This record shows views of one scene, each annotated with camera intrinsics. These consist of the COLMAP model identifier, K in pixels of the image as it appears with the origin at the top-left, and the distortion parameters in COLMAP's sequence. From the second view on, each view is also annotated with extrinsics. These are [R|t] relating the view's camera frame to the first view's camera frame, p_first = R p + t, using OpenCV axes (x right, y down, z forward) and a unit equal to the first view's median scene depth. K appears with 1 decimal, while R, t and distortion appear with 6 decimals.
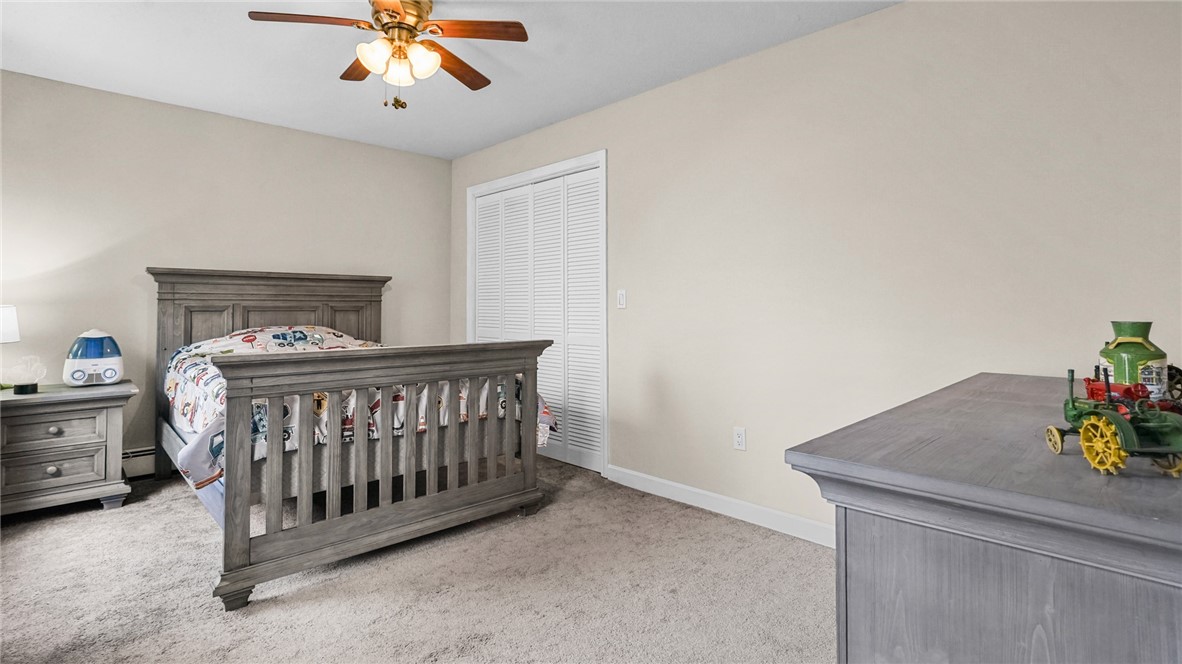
lens RADIAL K [[569.8, 0, 602.7], [0, 569.8, 307.5], [0, 0, 1]] dist [0.001691, 0.000647]
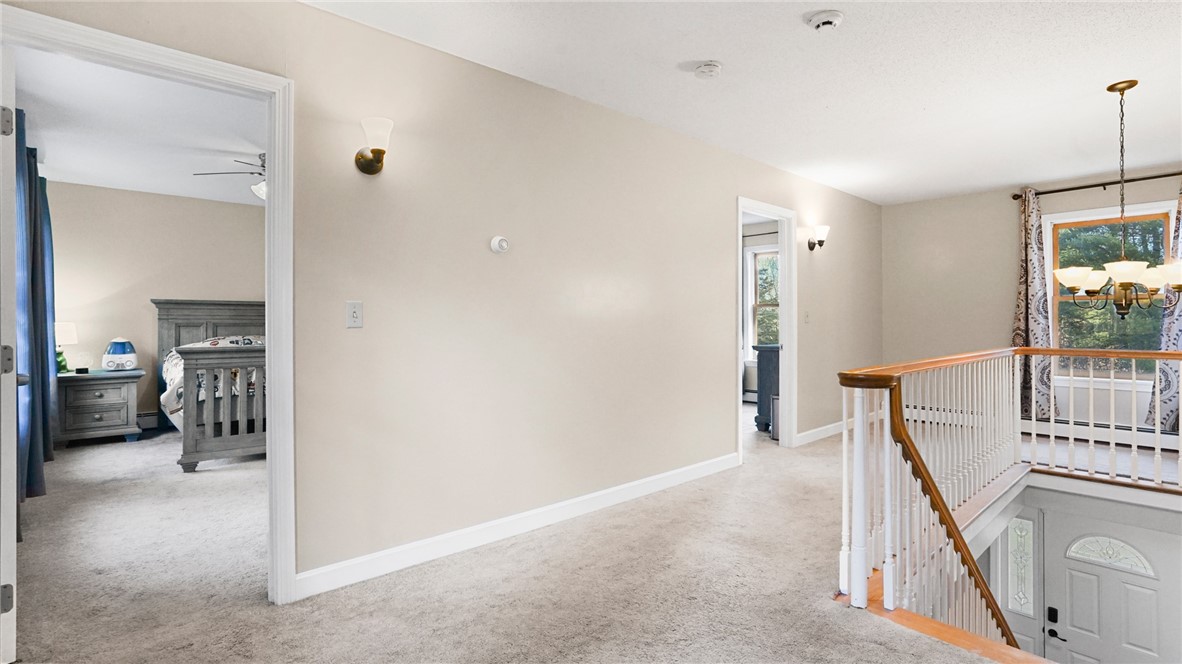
lens RADIAL K [[569.8, 0, 592.8], [0, 569.8, 328.5], [0, 0, 1]] dist [0.001691, 0.000647]
pose [[0.999364, -0.002224, -0.035580, 0.599736], [0.002583, 0.999946, 0.010049, -0.000047], [0.035556, -0.010134, 0.999316, -0.672690]]
